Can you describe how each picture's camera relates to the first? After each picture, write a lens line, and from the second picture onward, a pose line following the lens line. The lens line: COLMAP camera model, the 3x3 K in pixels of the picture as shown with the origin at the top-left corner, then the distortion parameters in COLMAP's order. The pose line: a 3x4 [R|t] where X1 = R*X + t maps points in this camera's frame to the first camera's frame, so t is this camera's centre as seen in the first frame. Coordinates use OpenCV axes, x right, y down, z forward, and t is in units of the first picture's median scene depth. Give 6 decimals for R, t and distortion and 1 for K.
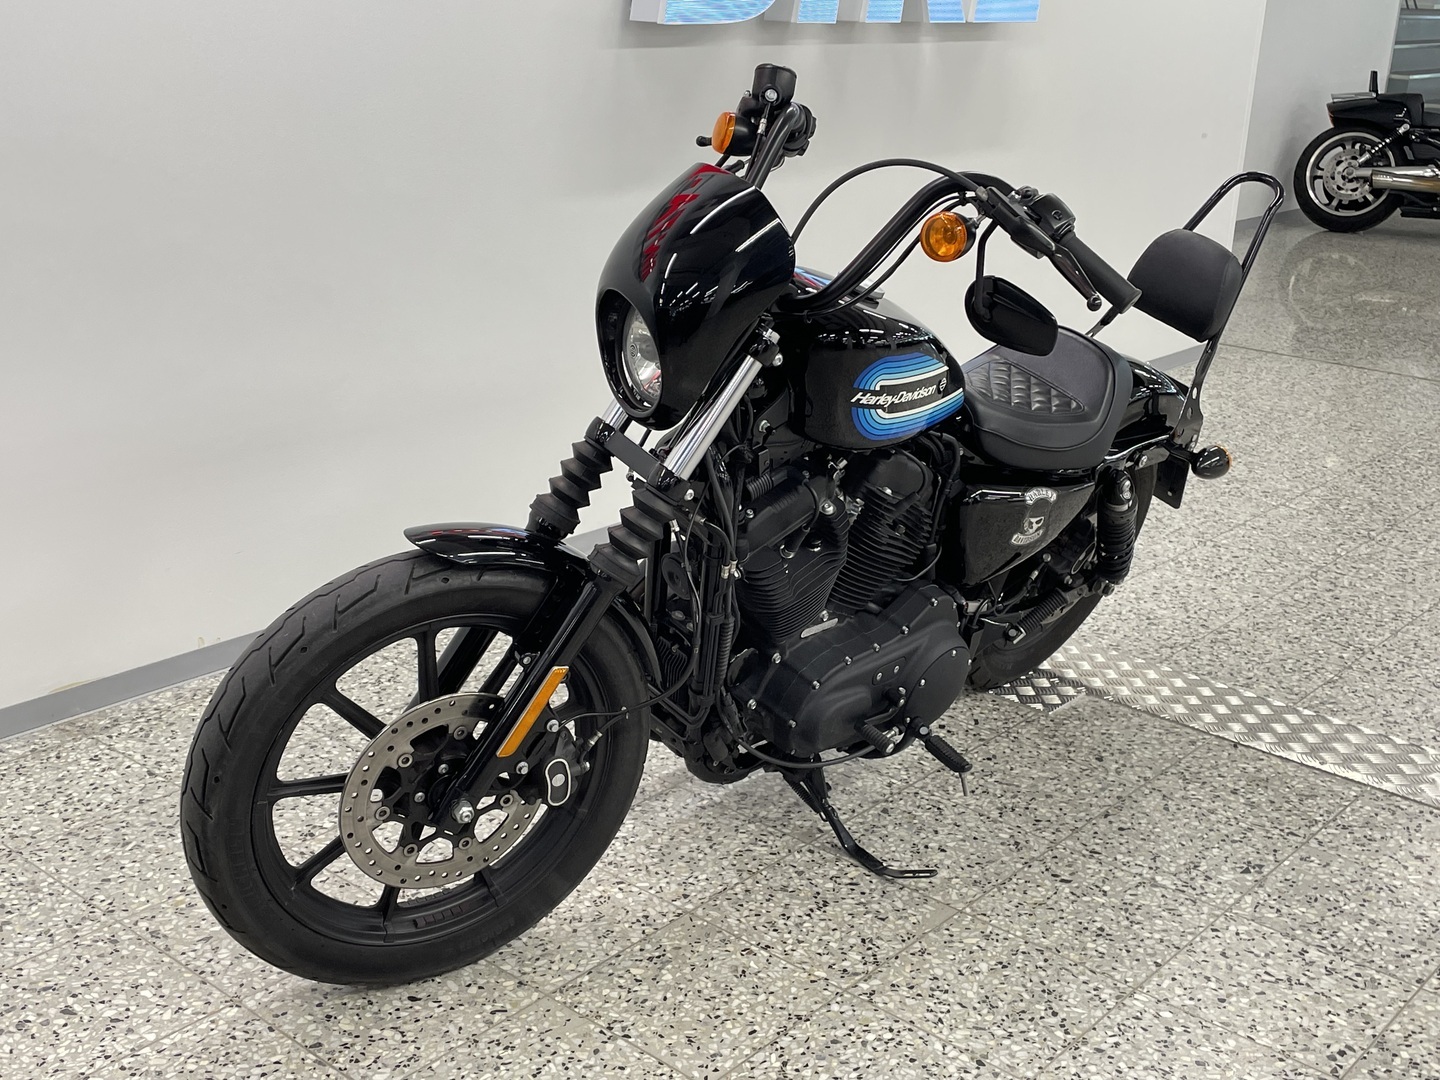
lens RADIAL K [[1698.1, 0, 731.9], [0, 1698.1, 557.6], [0, 0, 1]] dist [0.059407, 0.000000]
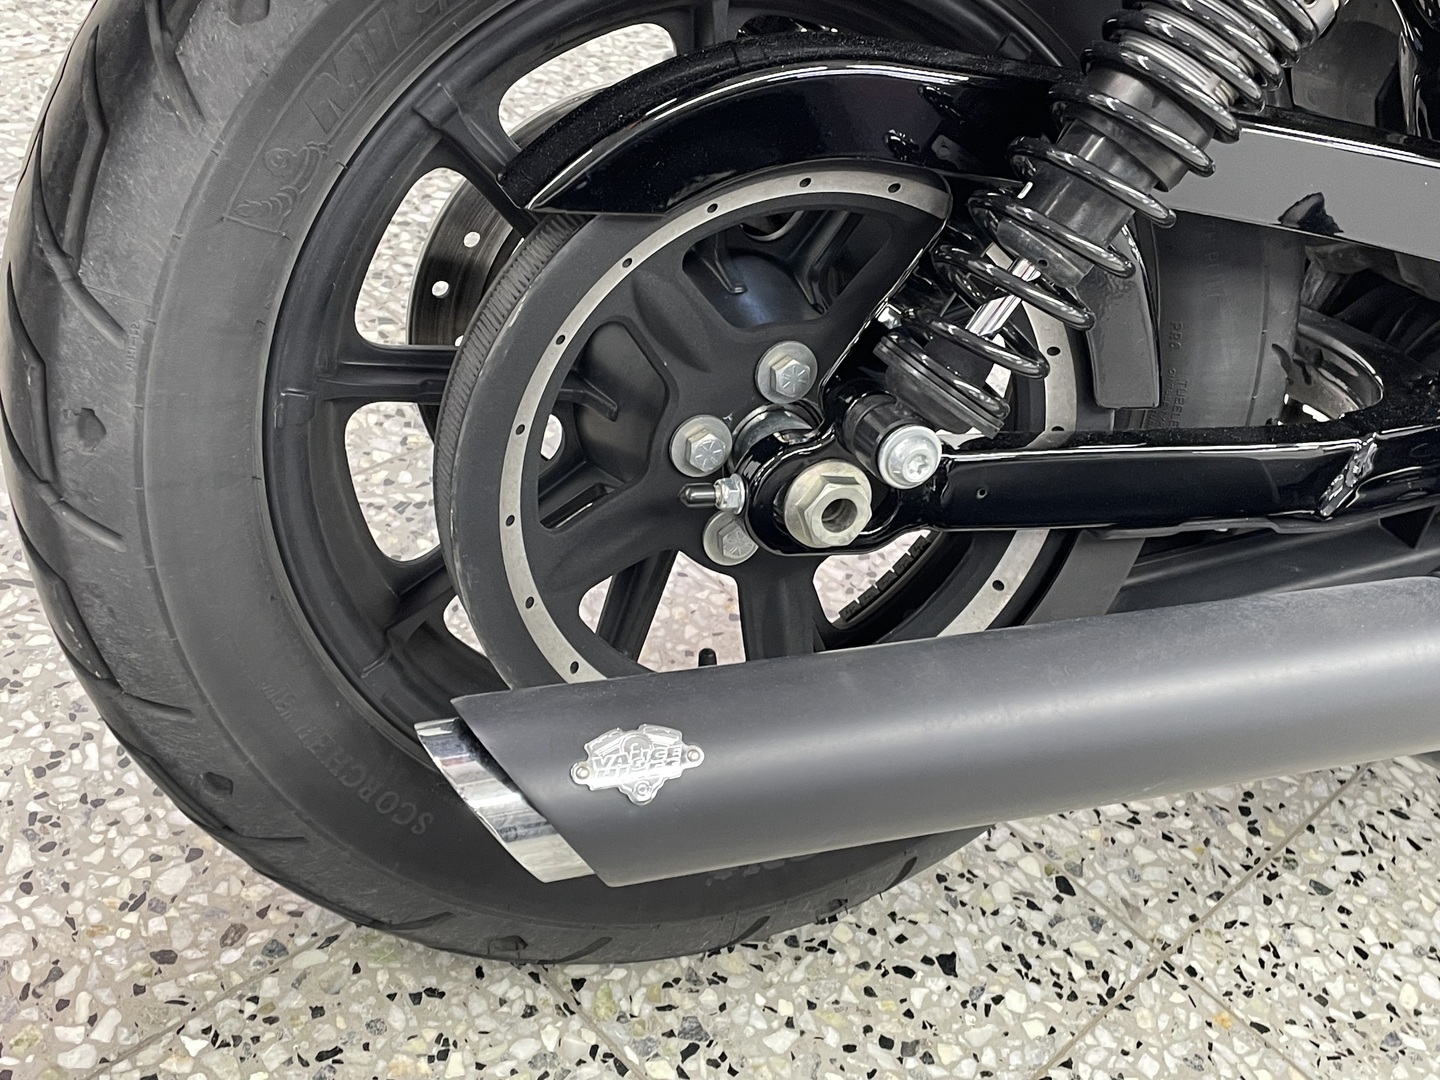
lens RADIAL K [[1774.5, 0, 739.2], [0, 1774.5, 501.6], [0, 0, 1]] dist [0.069201, 0.000000]
pose [[0.984148, 0.170870, 0.047500, 0.020445], [-0.176927, 0.927449, 0.329447, 0.059333], [0.012239, -0.332628, 0.942979, 0.560048]]
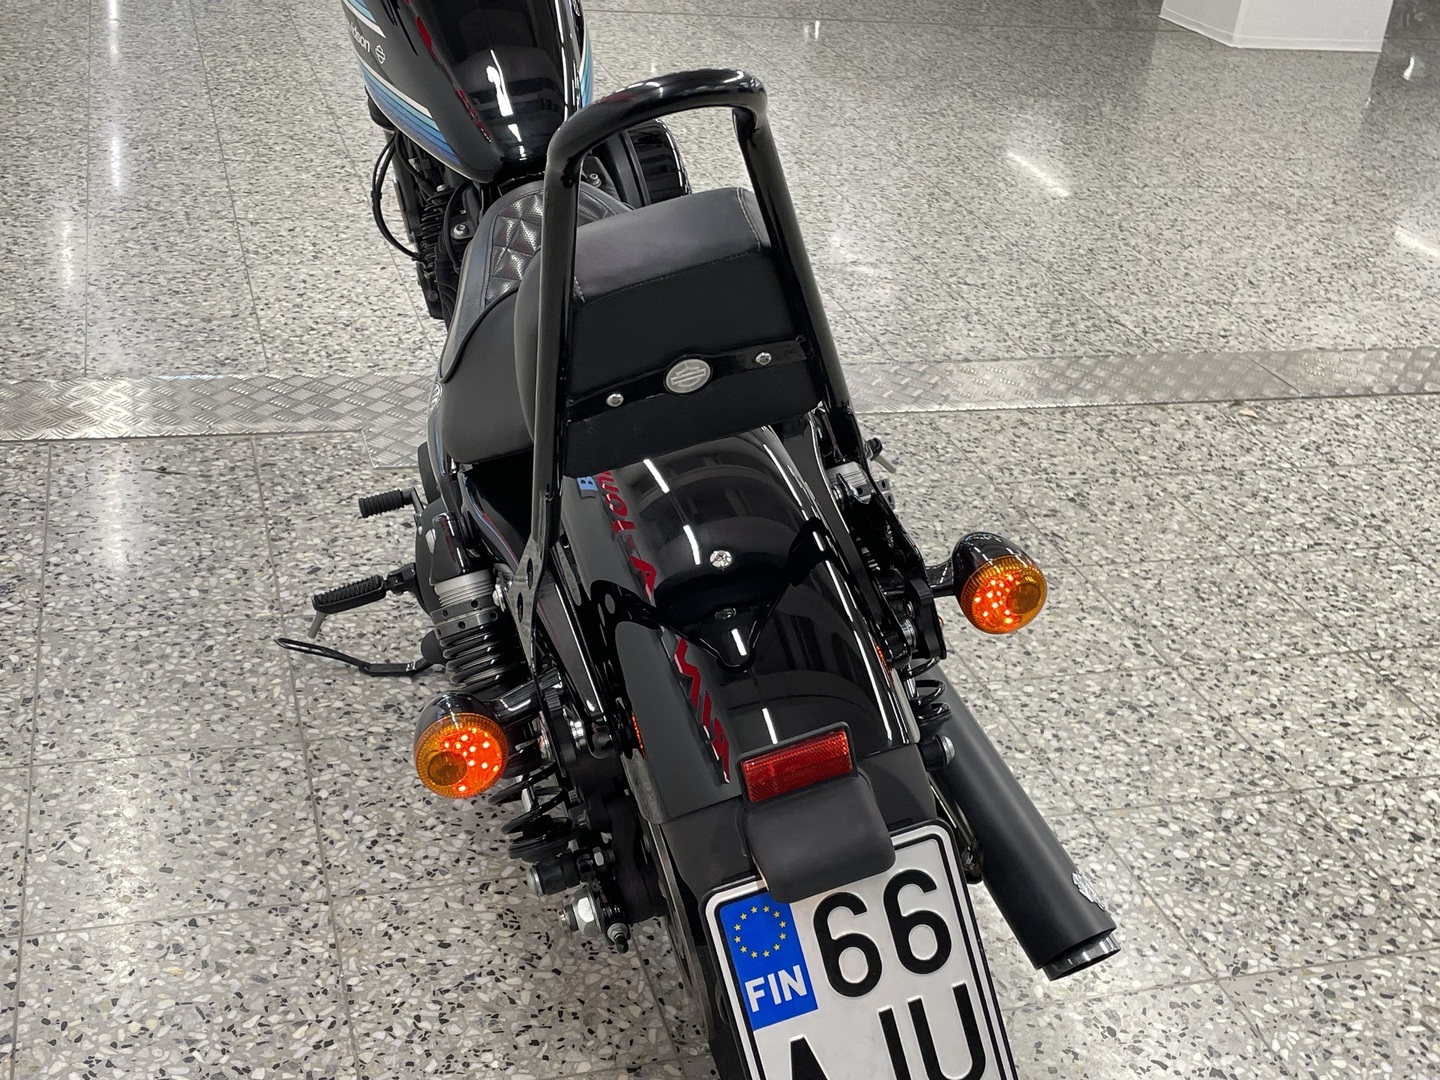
lens RADIAL K [[1774.5, 0, 730.8], [0, 1774.5, 504.9], [0, 0, 1]] dist [0.069201, 0.000000]
pose [[0.533683, -0.360846, 0.764835, -0.563885], [0.209086, 0.932621, 0.294112, -0.158262], [-0.819430, 0.002954, 0.573172, 0.565353]]
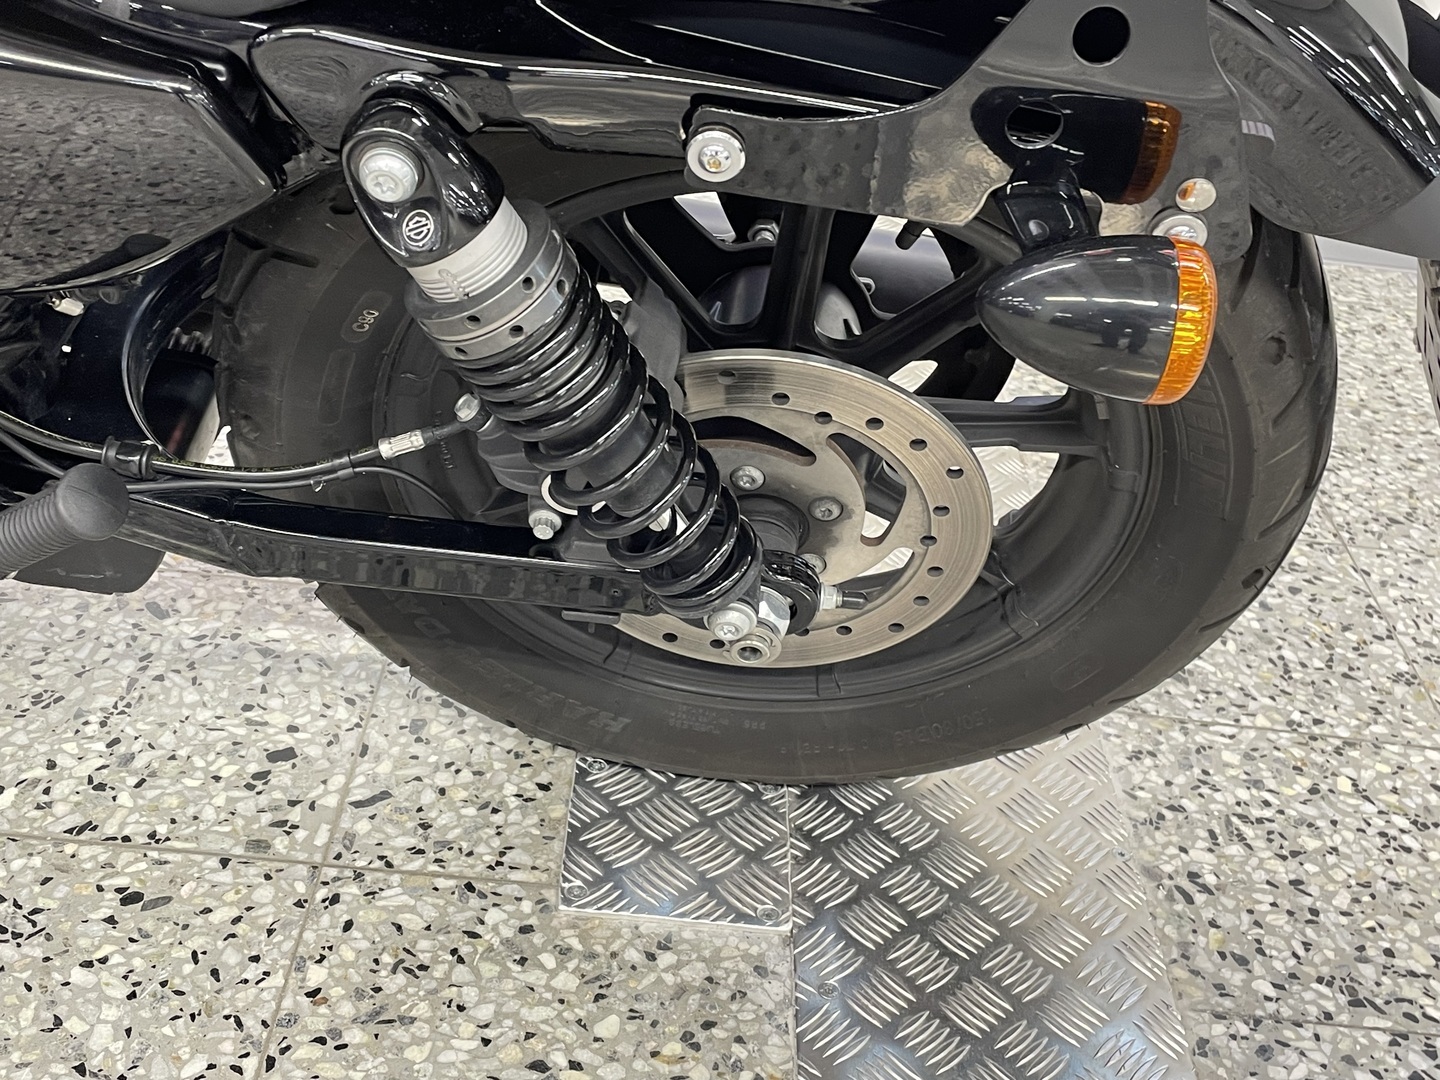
lens RADIAL K [[1698.1, 0, 737.9], [0, 1698.1, 519.0], [0, 0, 1]] dist [0.059407, 0.000000]
pose [[0.640507, 0.440416, -0.629114, 0.521734], [-0.350654, 0.896549, 0.270631, -0.097295], [0.683222, 0.047260, 0.728679, 1.098791]]
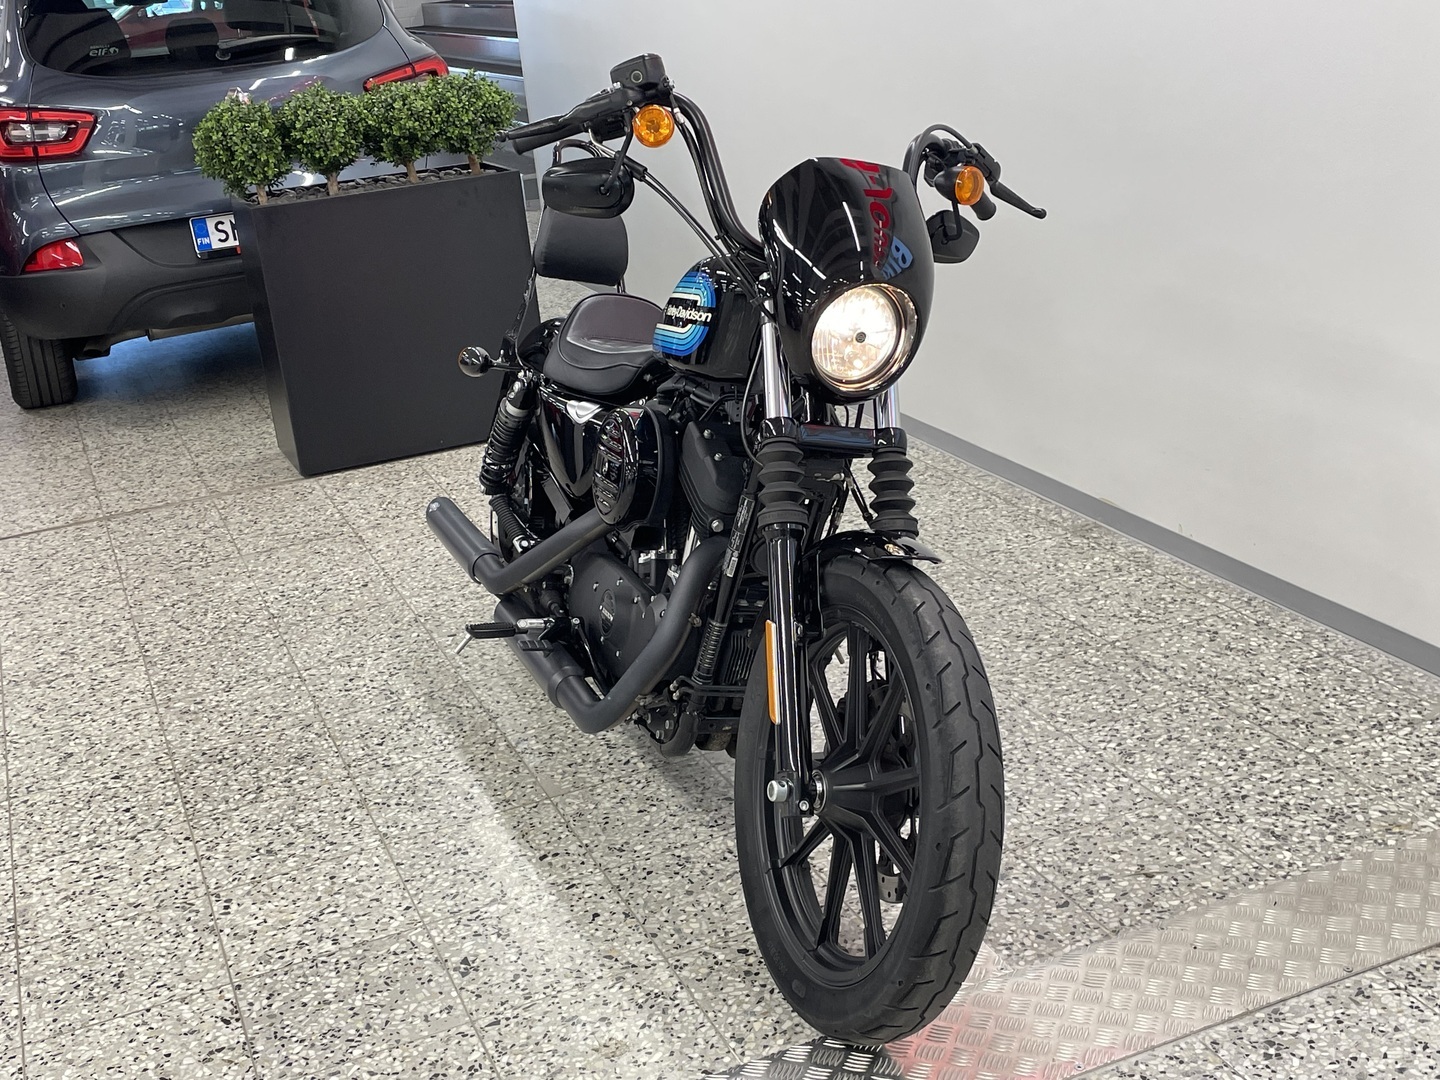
lens RADIAL K [[1774.5, 0, 726.2], [0, 1774.5, 549.8], [0, 0, 1]] dist [0.069201, 0.000000]
pose [[-0.460123, 0.303872, -0.834235, 1.133524], [-0.217031, 0.872608, 0.437553, -0.540603], [0.860920, 0.382384, -0.335557, 1.584689]]
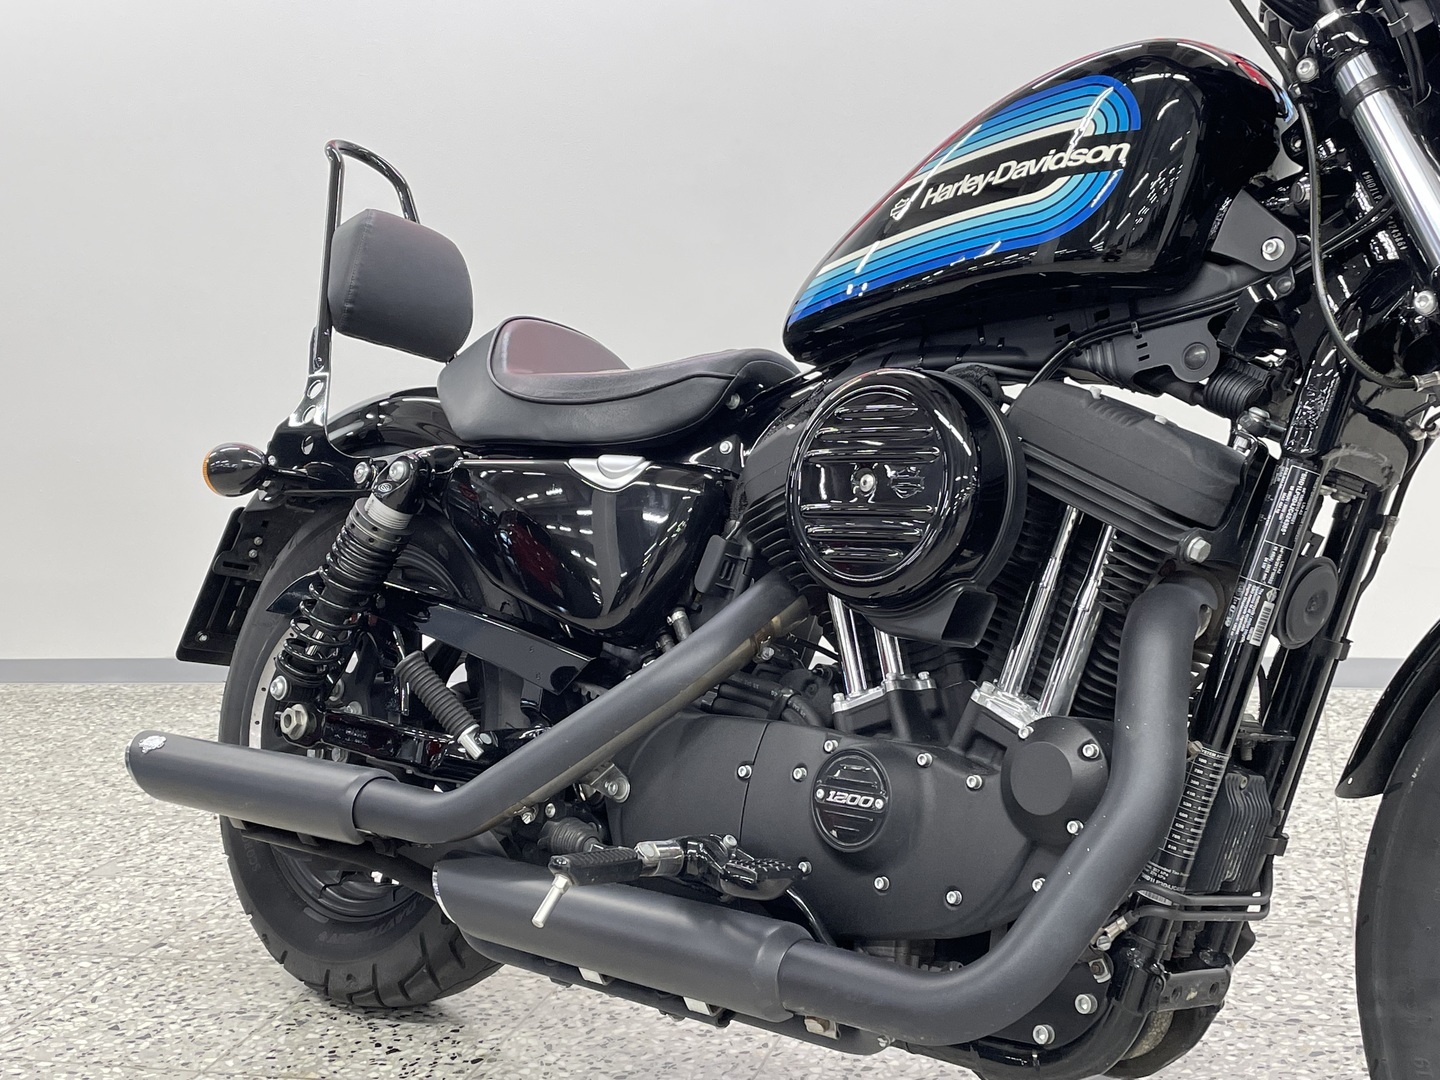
lens RADIAL K [[1774.5, 0, 715.7], [0, 1774.5, 520.8], [0, 0, 1]] dist [0.069201, 0.000000]
pose [[0.387283, 0.045423, -0.920841, 0.899244], [-0.230202, 0.971915, -0.048875, 0.062111], [0.892759, 0.230908, 0.386863, 0.681688]]
